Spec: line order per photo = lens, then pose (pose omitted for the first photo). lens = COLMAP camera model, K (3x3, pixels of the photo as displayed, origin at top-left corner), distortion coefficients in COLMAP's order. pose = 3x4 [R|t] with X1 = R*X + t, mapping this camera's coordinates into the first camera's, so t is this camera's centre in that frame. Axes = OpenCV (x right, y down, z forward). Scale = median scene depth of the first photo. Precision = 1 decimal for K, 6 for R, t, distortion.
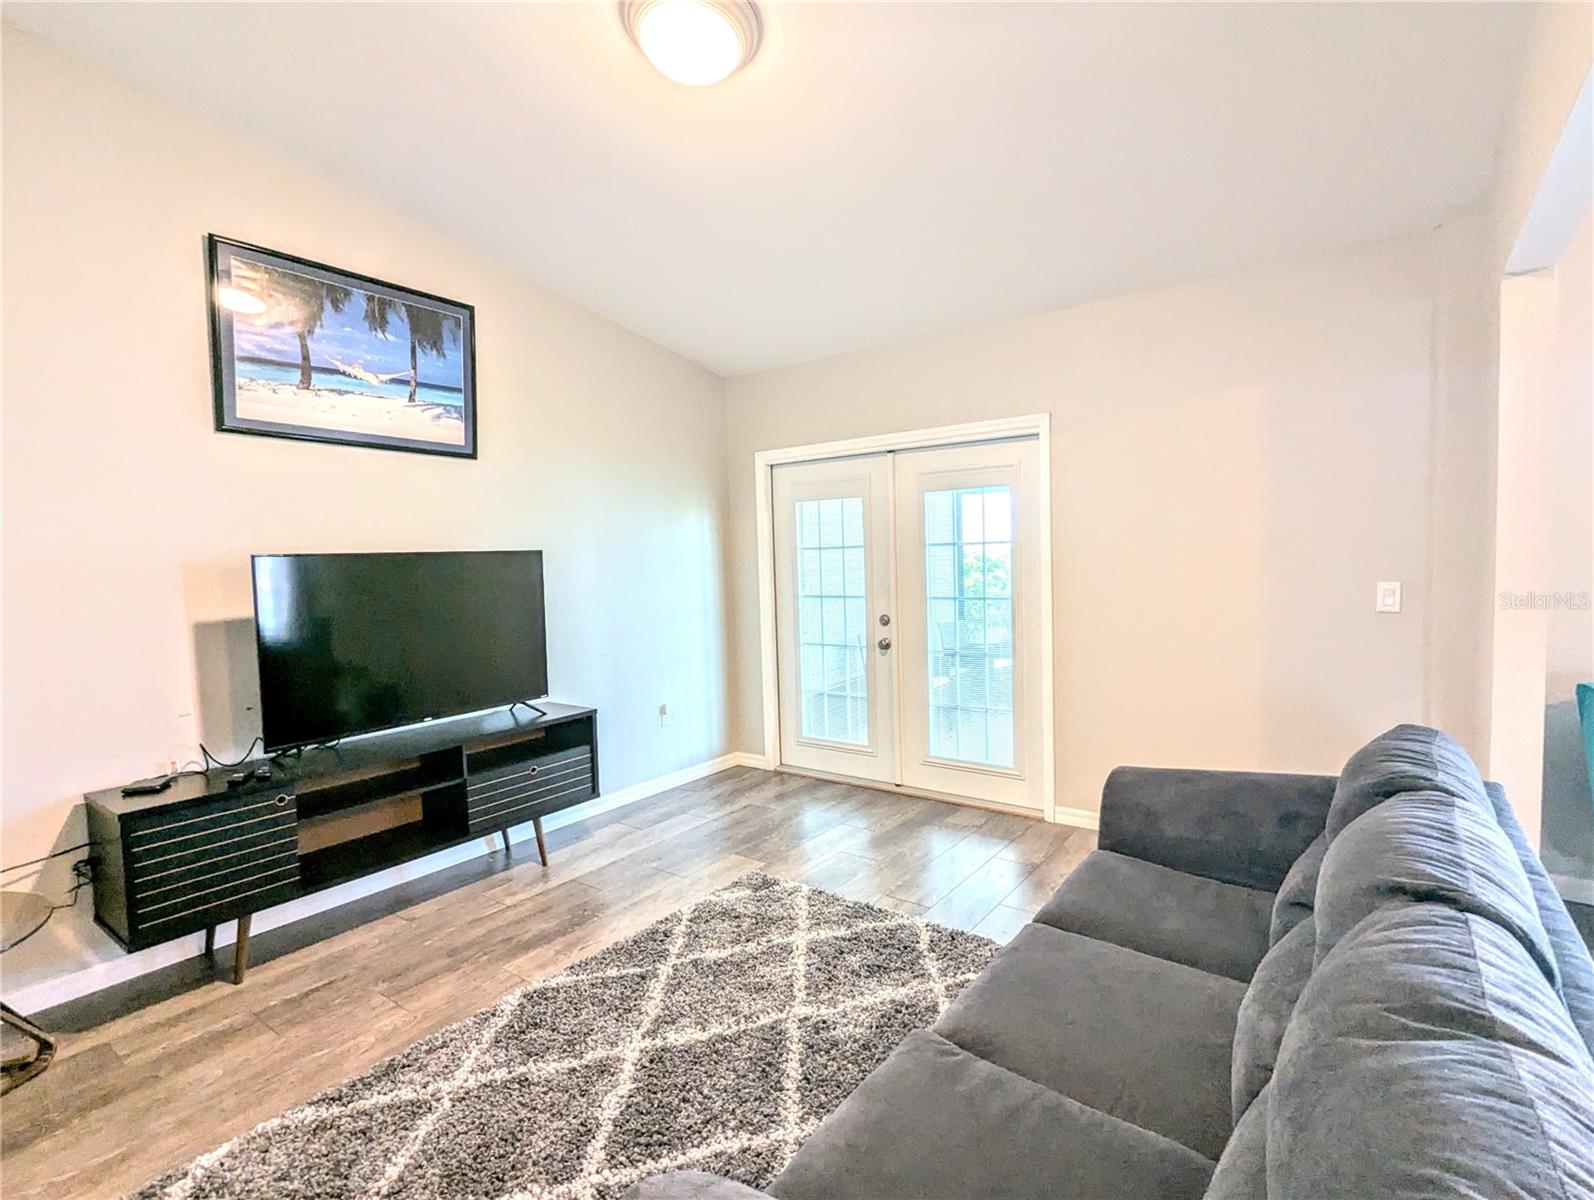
lens RADIAL K [[762.1, 0, 763.3], [0, 762.1, 603.8], [0, 0, 1]] dist [-0.002360, 0.001329]
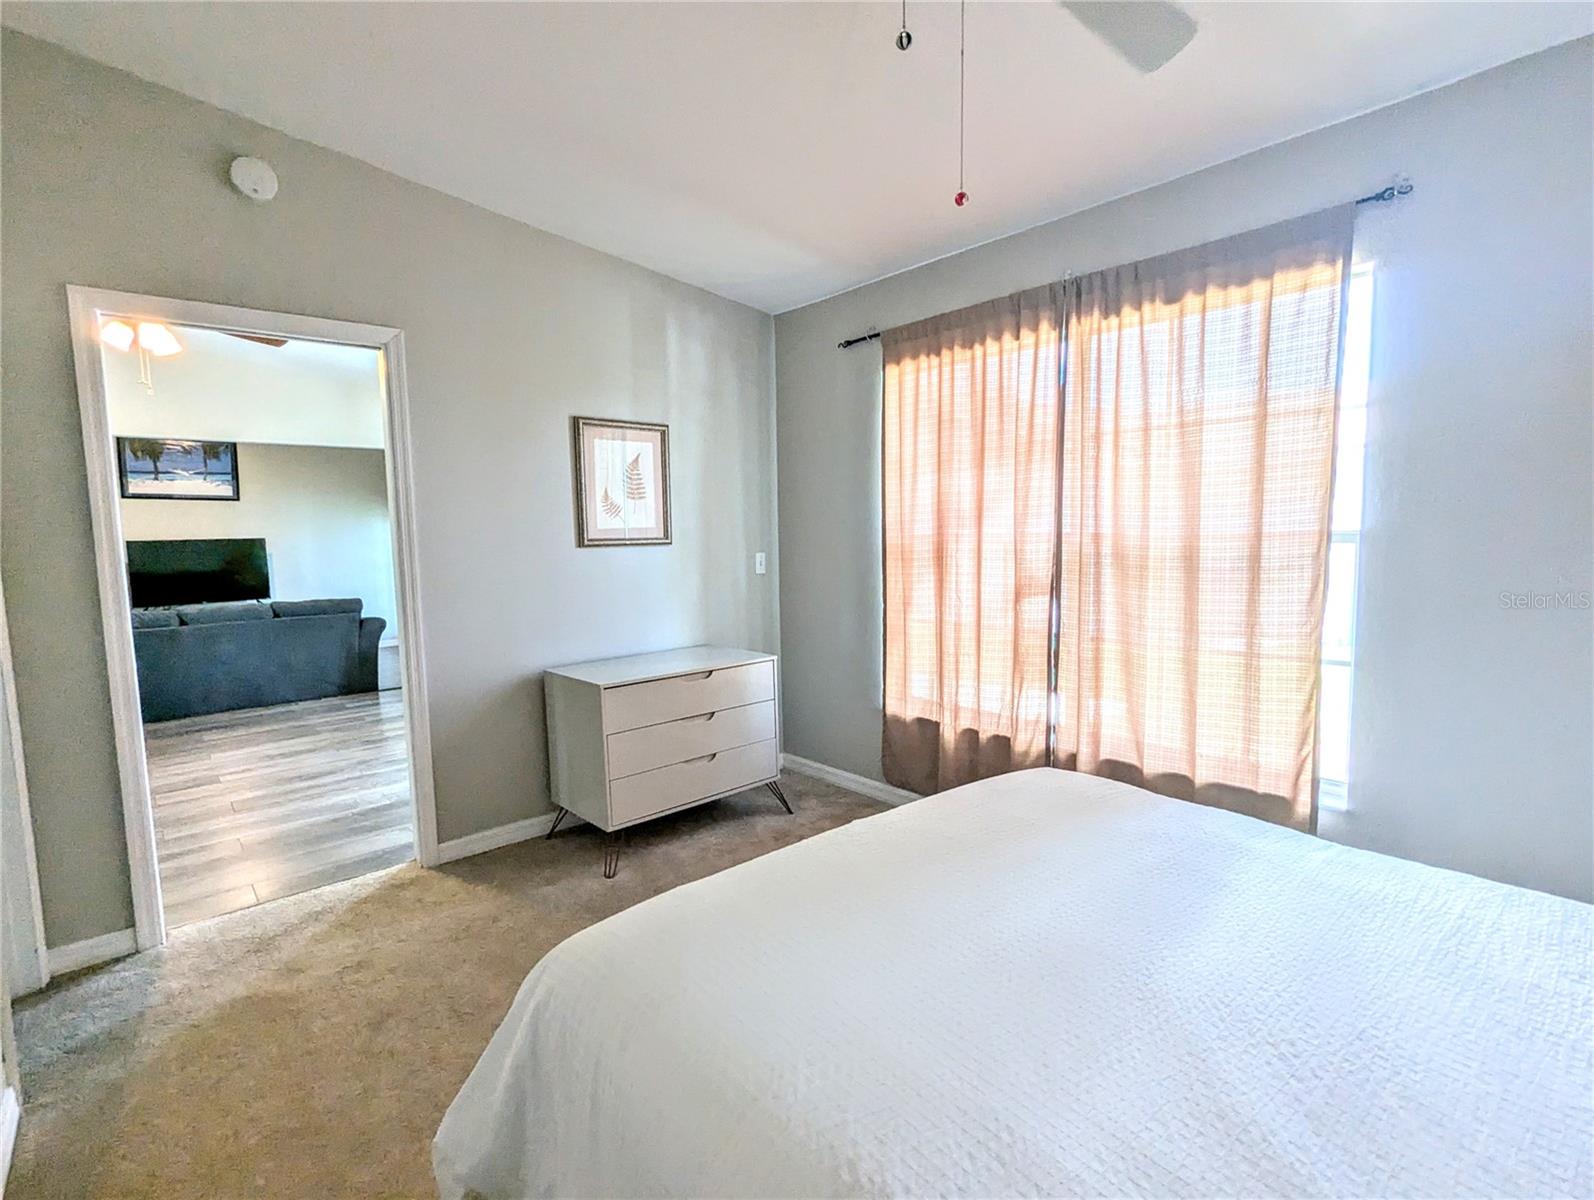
lens RADIAL K [[762.1, 0, 829.1], [0, 762.1, 598.3], [0, 0, 1]] dist [-0.002360, 0.001329]
pose [[0.978182, 0.022882, -0.206485, 2.084928], [-0.015171, 0.999130, 0.038846, 0.000821], [0.207194, -0.034866, 0.977678, -1.063530]]
